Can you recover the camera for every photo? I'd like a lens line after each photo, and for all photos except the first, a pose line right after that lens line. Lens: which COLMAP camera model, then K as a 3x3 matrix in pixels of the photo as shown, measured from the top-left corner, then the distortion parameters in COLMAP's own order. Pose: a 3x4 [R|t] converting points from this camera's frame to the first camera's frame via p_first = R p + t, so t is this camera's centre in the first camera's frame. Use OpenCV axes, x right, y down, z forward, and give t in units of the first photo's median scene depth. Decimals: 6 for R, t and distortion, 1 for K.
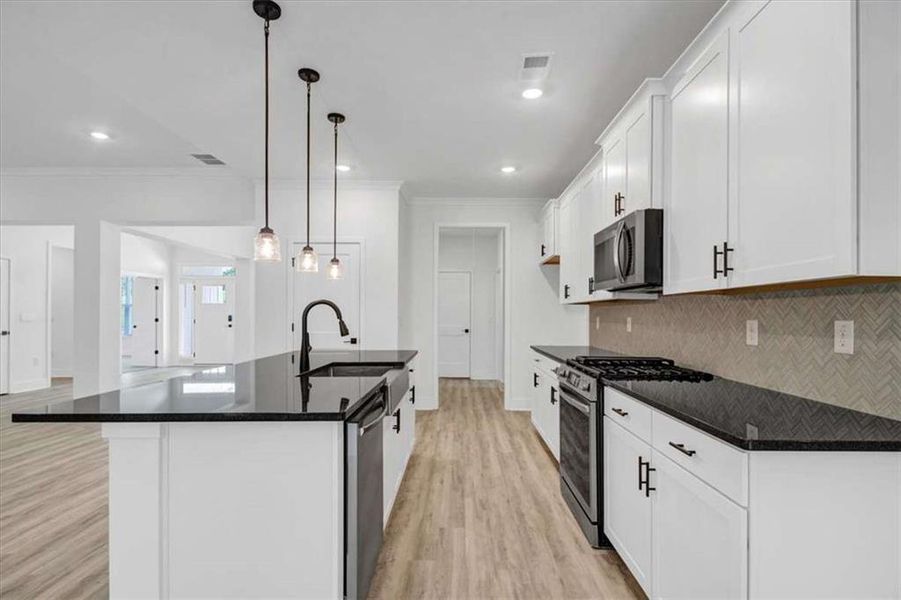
lens RADIAL K [[447.3, 0, 459.2], [0, 447.3, 315.8], [0, 0, 1]] dist [0.002097, 0.000051]
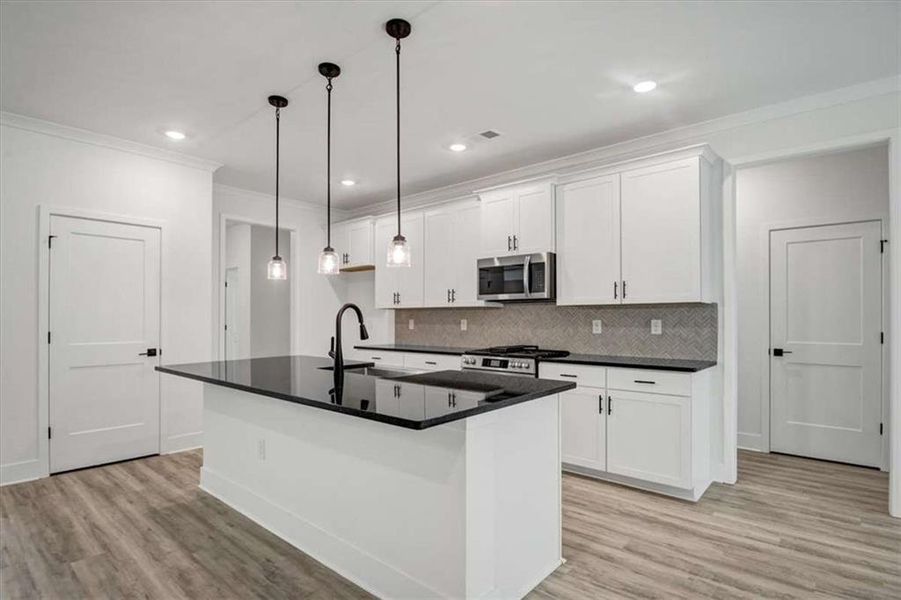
lens RADIAL K [[447.3, 0, 459.2], [0, 447.3, 315.8], [0, 0, 1]] dist [0.002097, 0.000051]
pose [[0.655357, -0.001202, 0.755318, -1.055823], [0.005499, 0.999980, -0.003180, -0.005067], [-0.755299, 0.006238, 0.655351, 0.195059]]
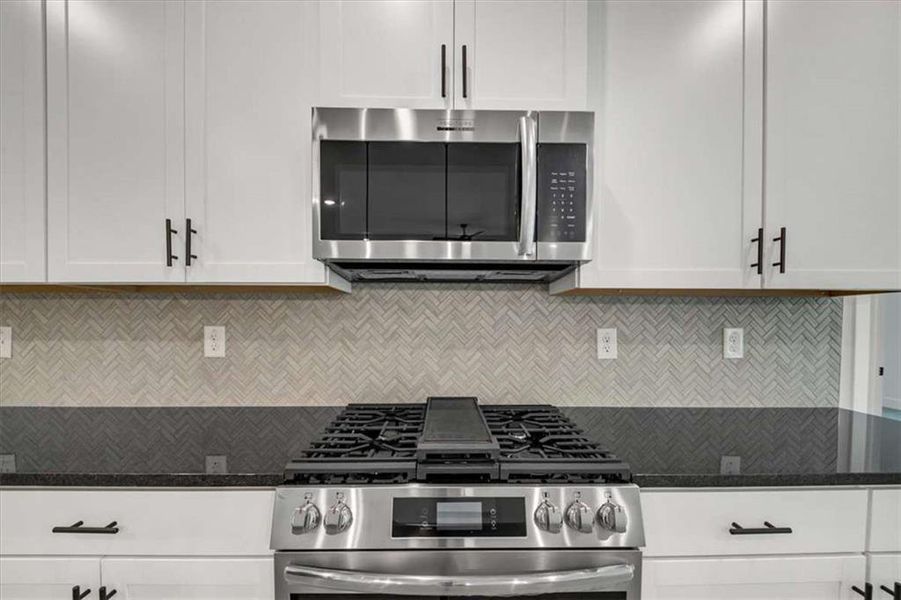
lens RADIAL K [[371.1, 0, 446.3], [0, 371.1, 329.9], [0, 0, 1]] dist [-0.015211, -0.000204]
pose [[0.001224, -0.030490, 0.999534, -0.024286], [-0.002784, 0.999531, 0.030493, -0.007188], [-0.999995, -0.002820, 0.001138, 1.206429]]
